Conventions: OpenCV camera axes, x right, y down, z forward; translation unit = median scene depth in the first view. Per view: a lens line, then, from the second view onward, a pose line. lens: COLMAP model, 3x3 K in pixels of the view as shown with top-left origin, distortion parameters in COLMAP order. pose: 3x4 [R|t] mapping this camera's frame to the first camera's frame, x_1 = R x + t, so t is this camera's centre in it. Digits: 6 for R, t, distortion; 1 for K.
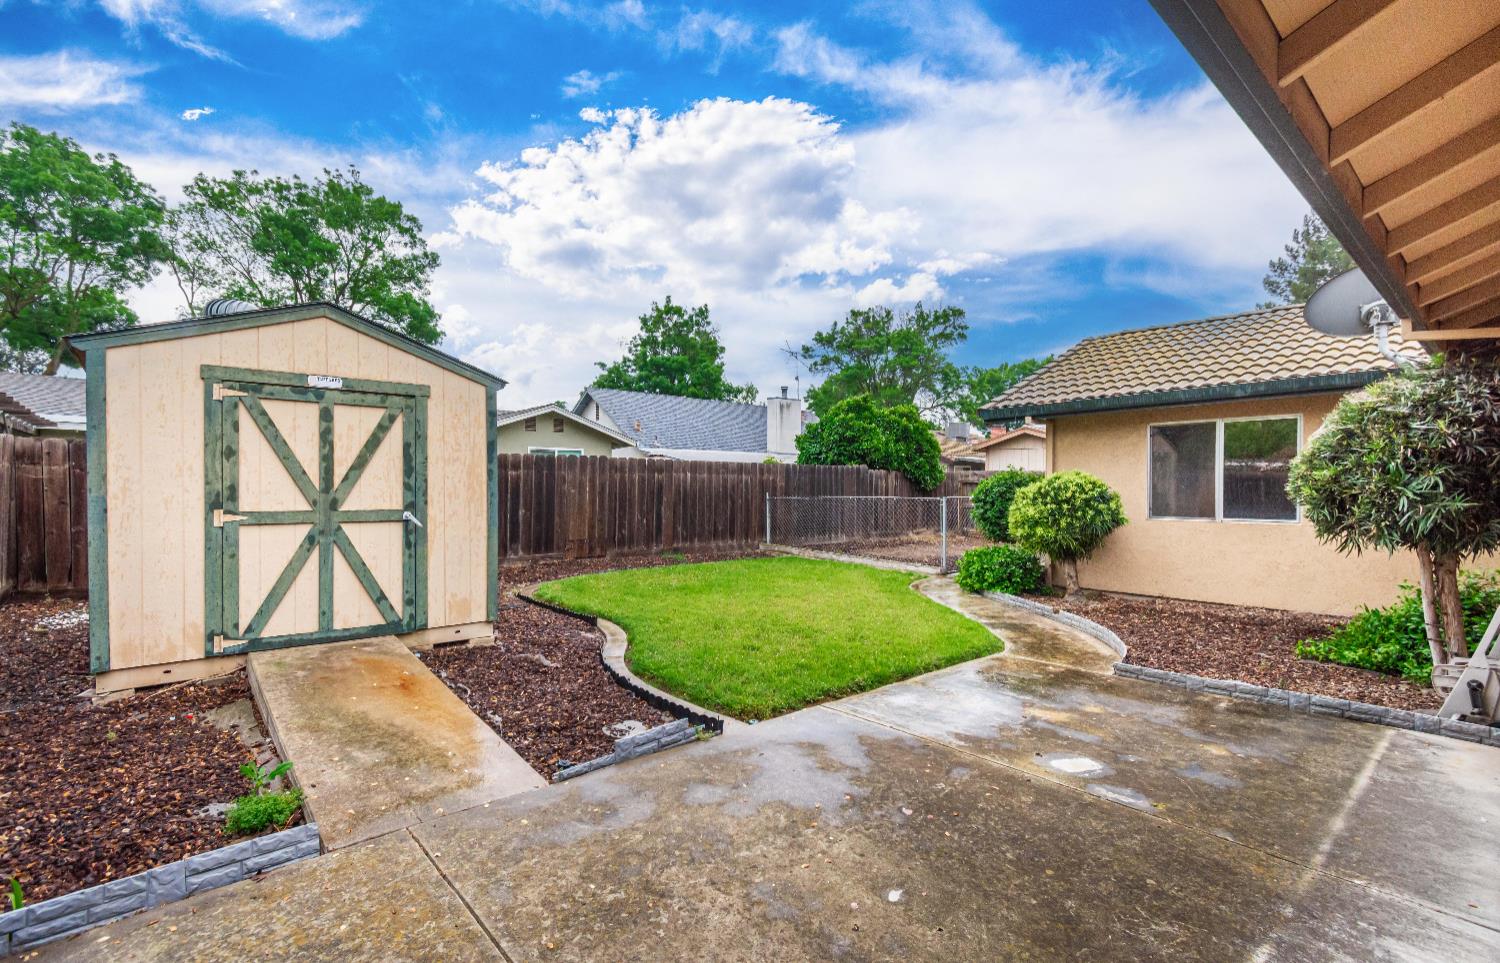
lens RADIAL K [[681.5, 0, 747.8], [0, 681.5, 501.6], [0, 0, 1]] dist [0.001304, -0.000255]
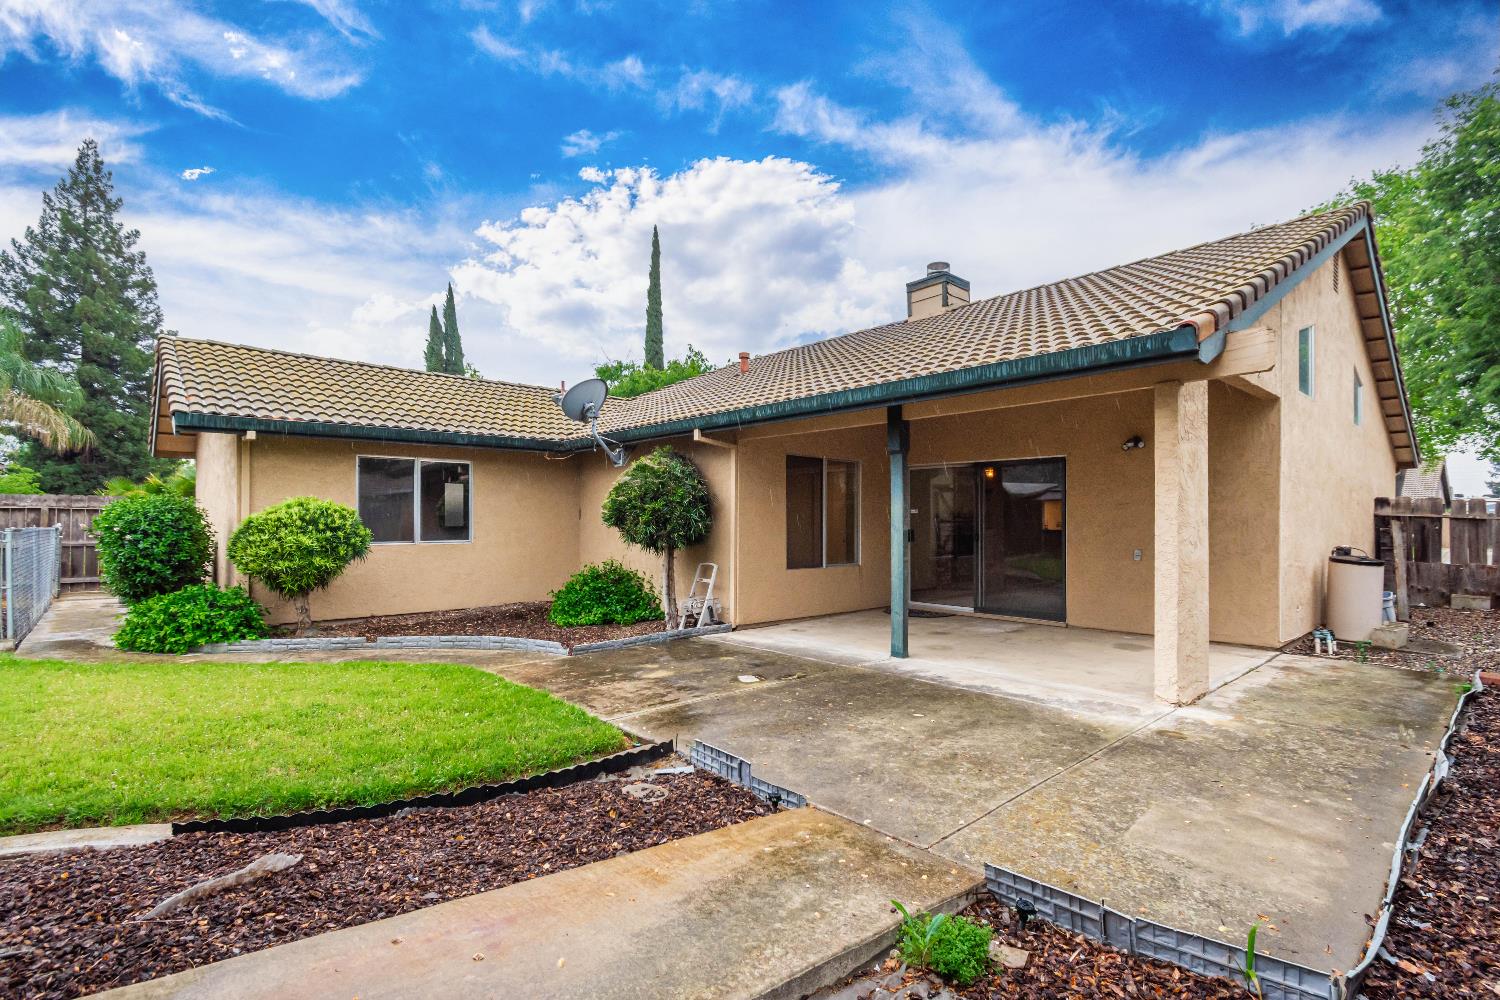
lens RADIAL K [[678.5, 0, 750.0], [0, 678.5, 500.0], [0, 0, 1]] dist [0.013746, -0.000131]
pose [[-0.009356, 0.027650, 0.999574, -0.830498], [0.020154, 0.999420, -0.027457, -0.005367], [-0.999753, 0.019889, -0.009908, 0.692189]]
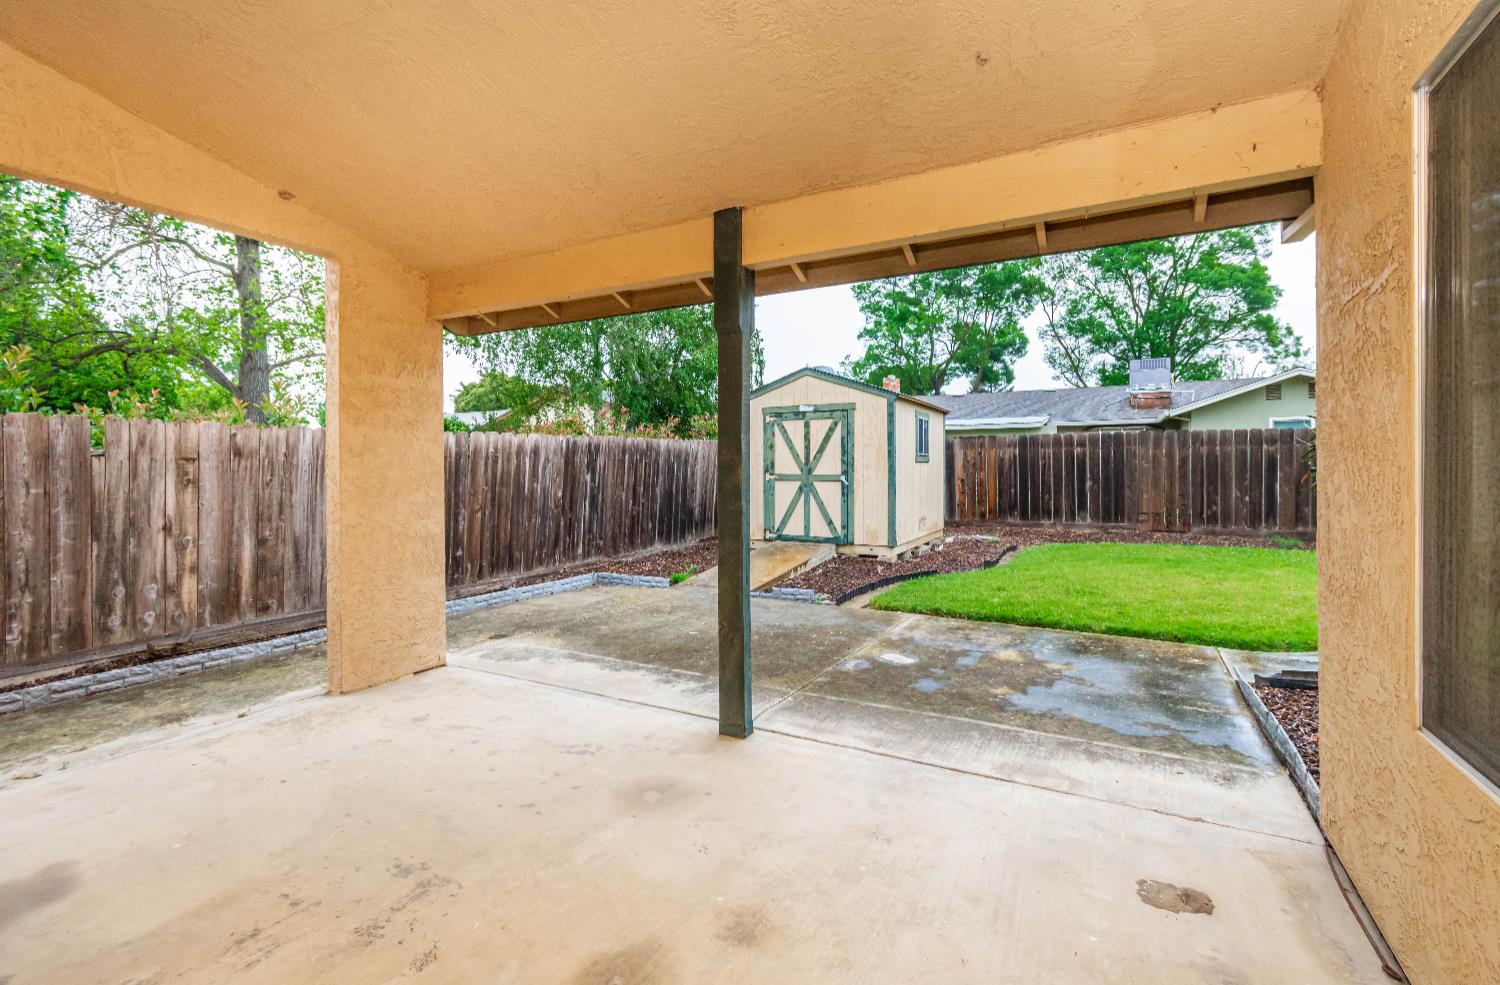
lens RADIAL K [[680.8, 0, 750.0], [0, 680.8, 492.5], [0, 0, 1]] dist [0.001231, 0.000310]
pose [[0.348152, 0.030544, -0.936940, 1.130194], [-0.014640, 0.999524, 0.027144, 0.014419], [0.937324, 0.004266, 0.348434, 0.168835]]
